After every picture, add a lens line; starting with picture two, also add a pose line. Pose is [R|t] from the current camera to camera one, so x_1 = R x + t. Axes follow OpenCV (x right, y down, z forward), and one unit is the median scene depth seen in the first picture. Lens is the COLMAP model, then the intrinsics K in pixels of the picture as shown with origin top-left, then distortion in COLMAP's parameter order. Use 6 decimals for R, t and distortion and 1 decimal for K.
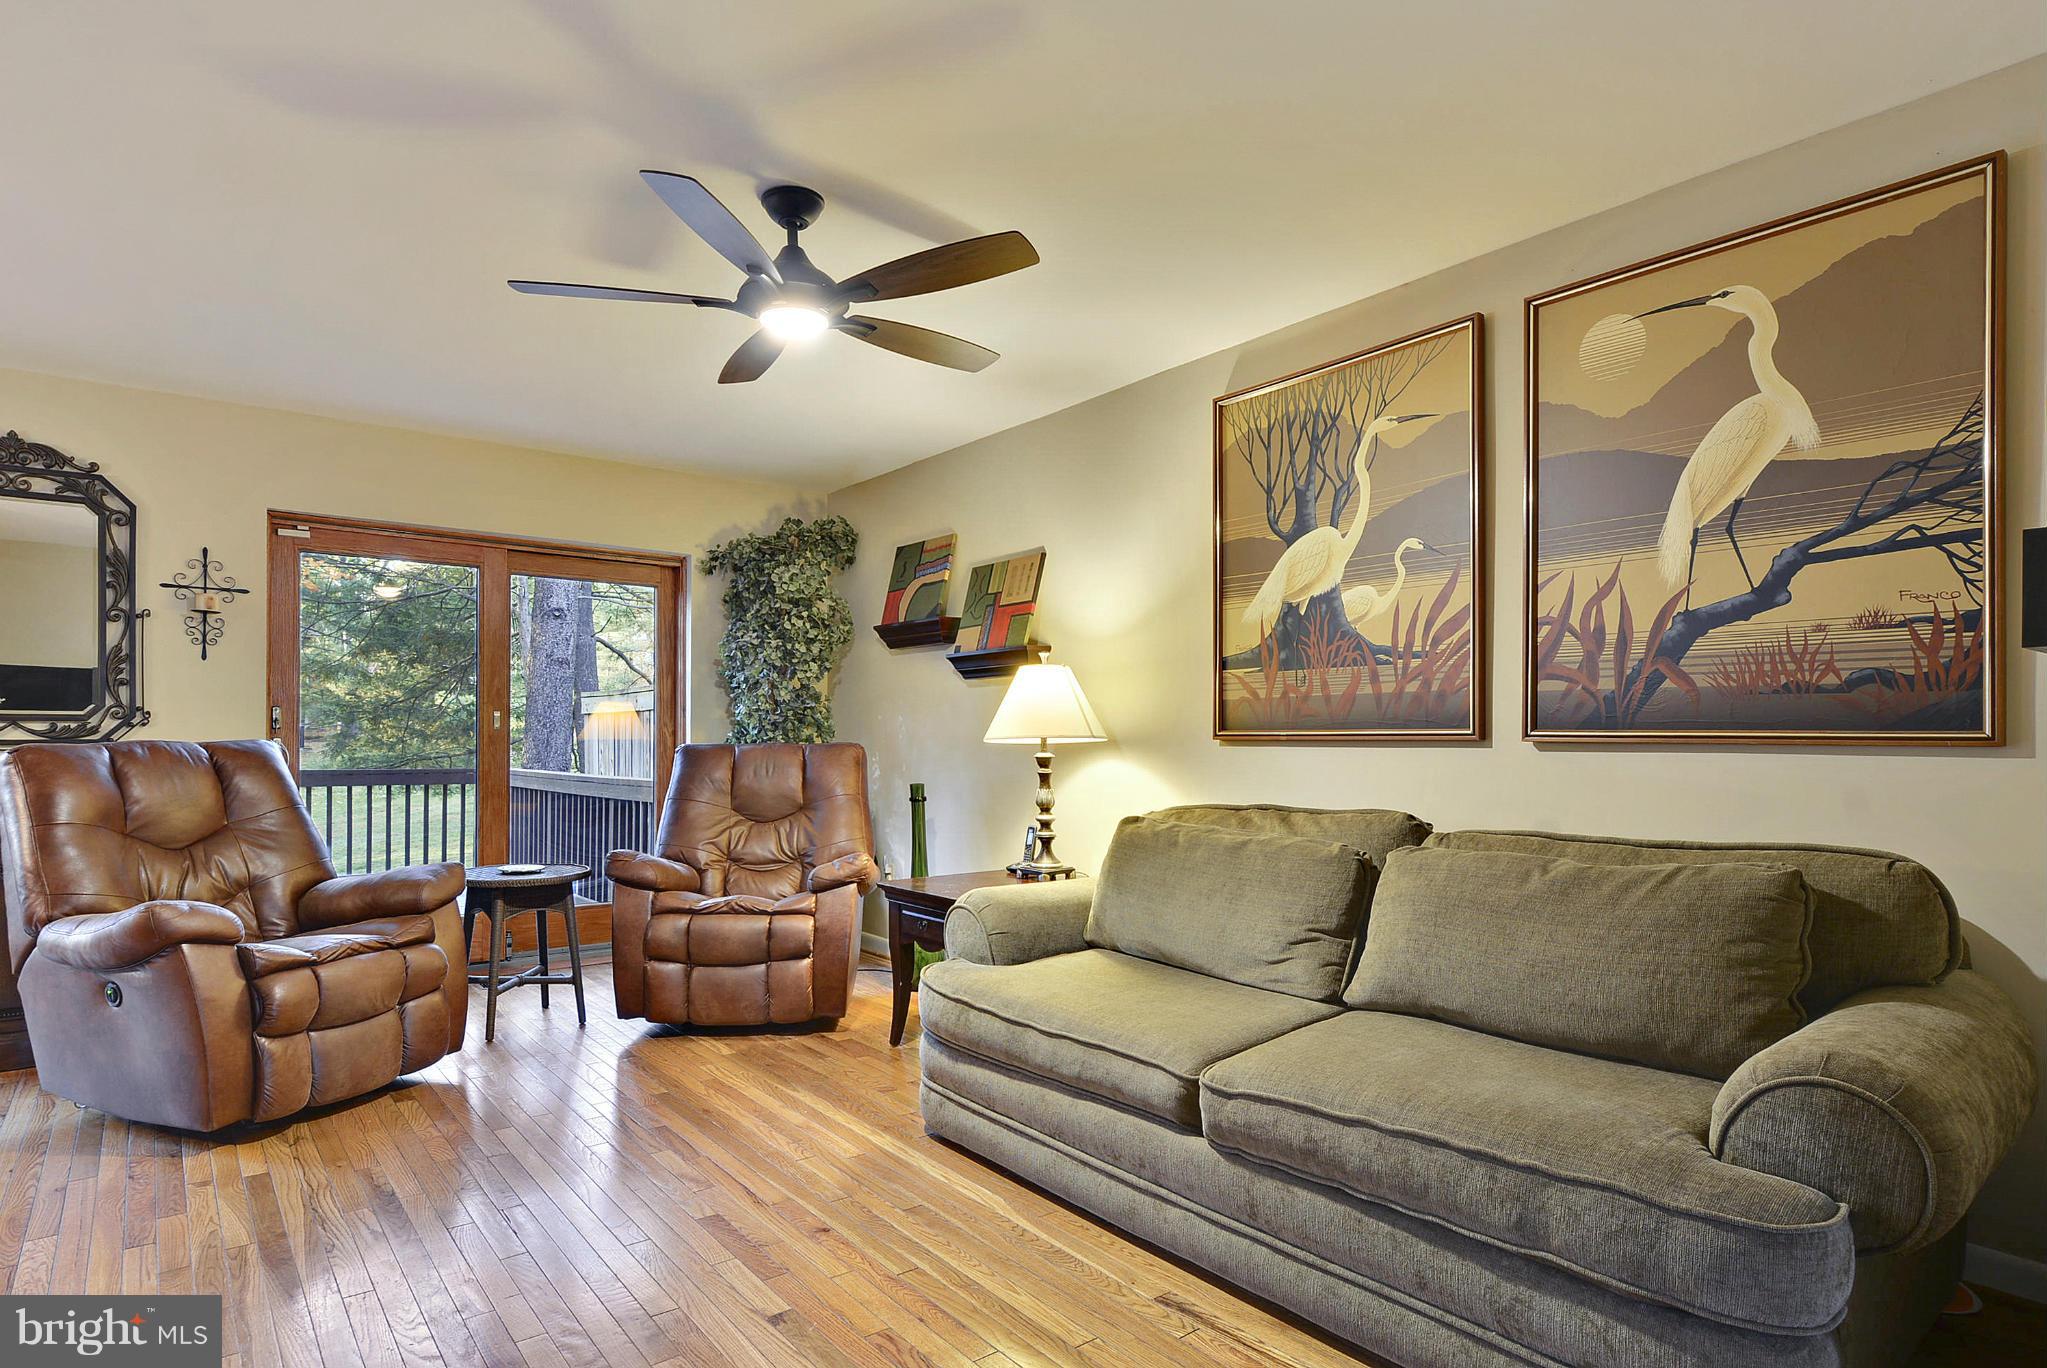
lens RADIAL K [[1101.1, 0, 1041.5], [0, 1101.1, 747.9], [0, 0, 1]] dist [0.018013, -0.017442]
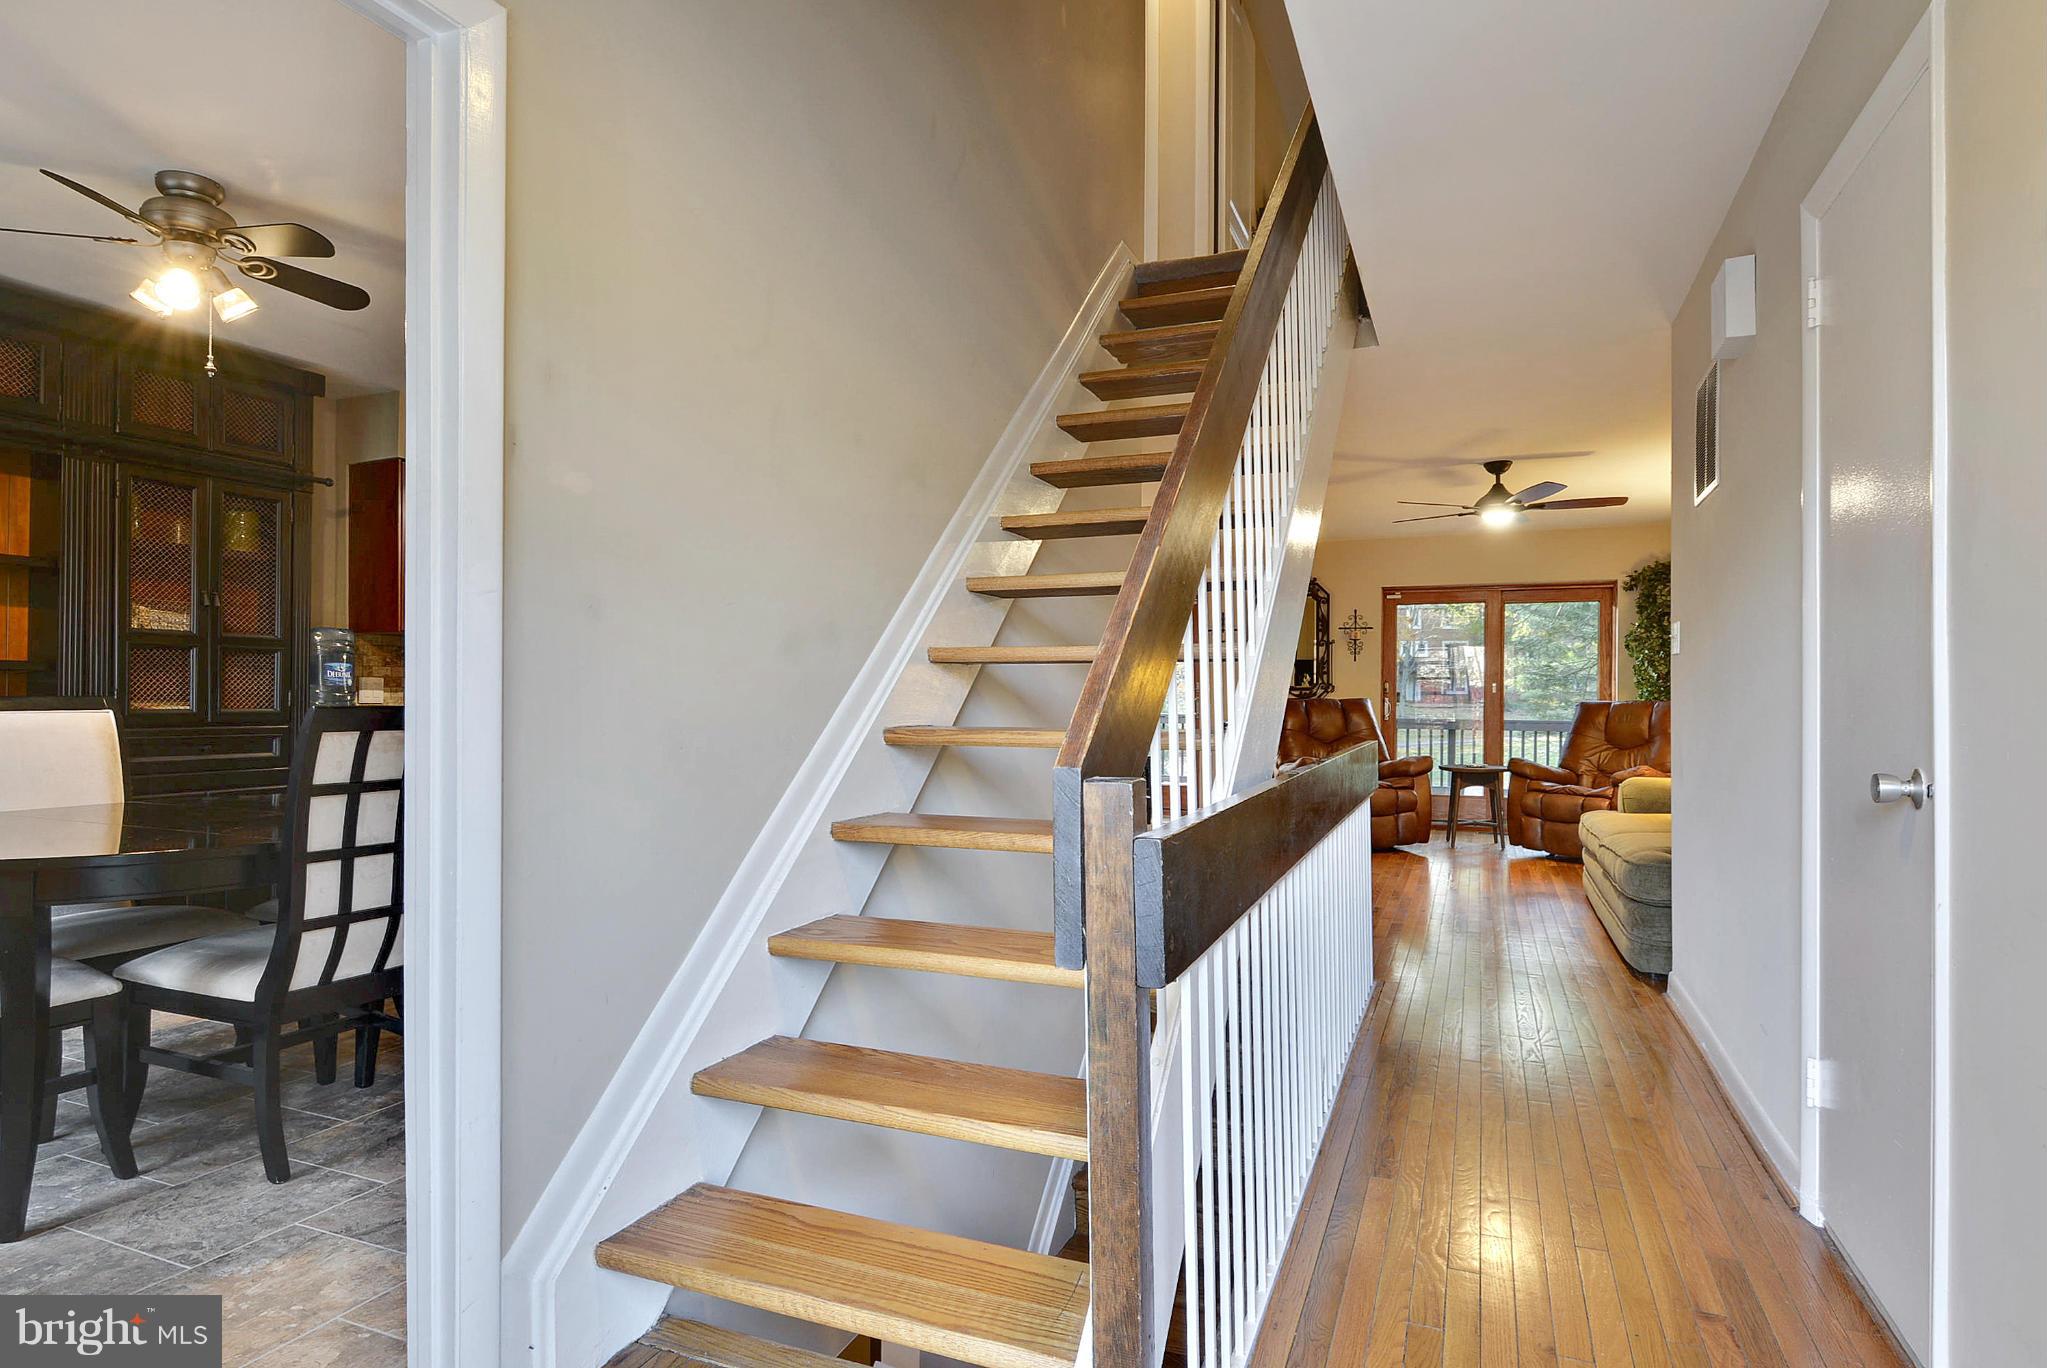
lens RADIAL K [[1101.1, 0, 1004.1], [0, 1101.1, 688.2], [0, 0, 1]] dist [0.018013, -0.017442]
pose [[0.468930, -0.007643, -0.883202, 1.010068], [-0.007981, 0.999885, -0.012890, 0.007719], [0.883199, 0.013093, 0.468815, -0.754374]]
